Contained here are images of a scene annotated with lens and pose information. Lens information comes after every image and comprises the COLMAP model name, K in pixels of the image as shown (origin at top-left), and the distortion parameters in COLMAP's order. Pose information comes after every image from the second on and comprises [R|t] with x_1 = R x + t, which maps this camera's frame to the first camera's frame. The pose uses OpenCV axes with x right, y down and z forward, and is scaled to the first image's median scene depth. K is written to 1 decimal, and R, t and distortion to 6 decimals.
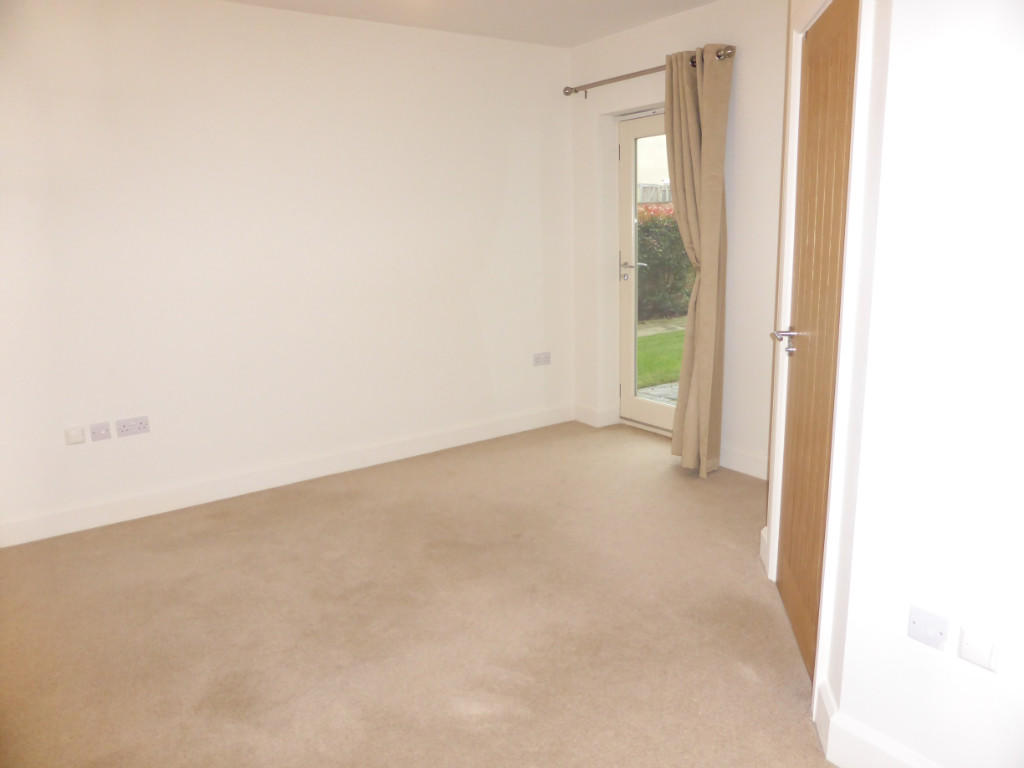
lens RADIAL K [[735.9, 0, 512.3], [0, 735.9, 383.8], [0, 0, 1]] dist [-0.032435, 0.018322]
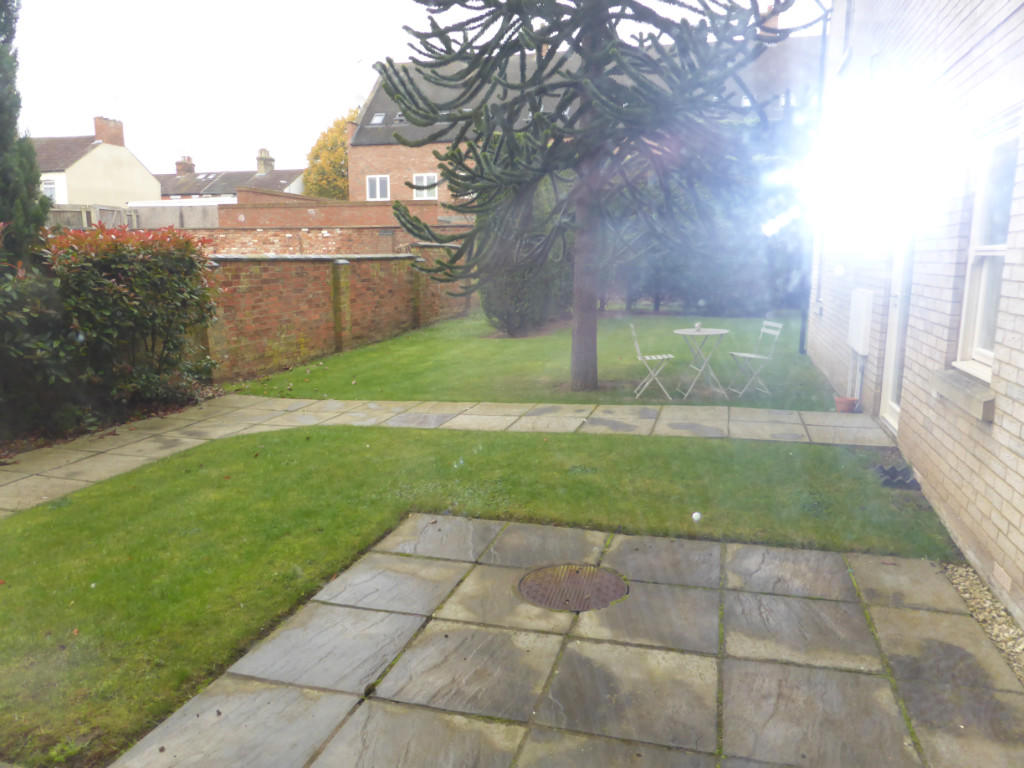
lens RADIAL K [[735.9, 0, 513.6], [0, 735.9, 383.8], [0, 0, 1]] dist [-0.032435, 0.018322]
pose [[0.780286, -0.075313, 0.620871, 0.072009], [0.103098, 0.994631, -0.008918, -0.081200], [-0.616866, 0.070969, 0.783862, 0.368330]]
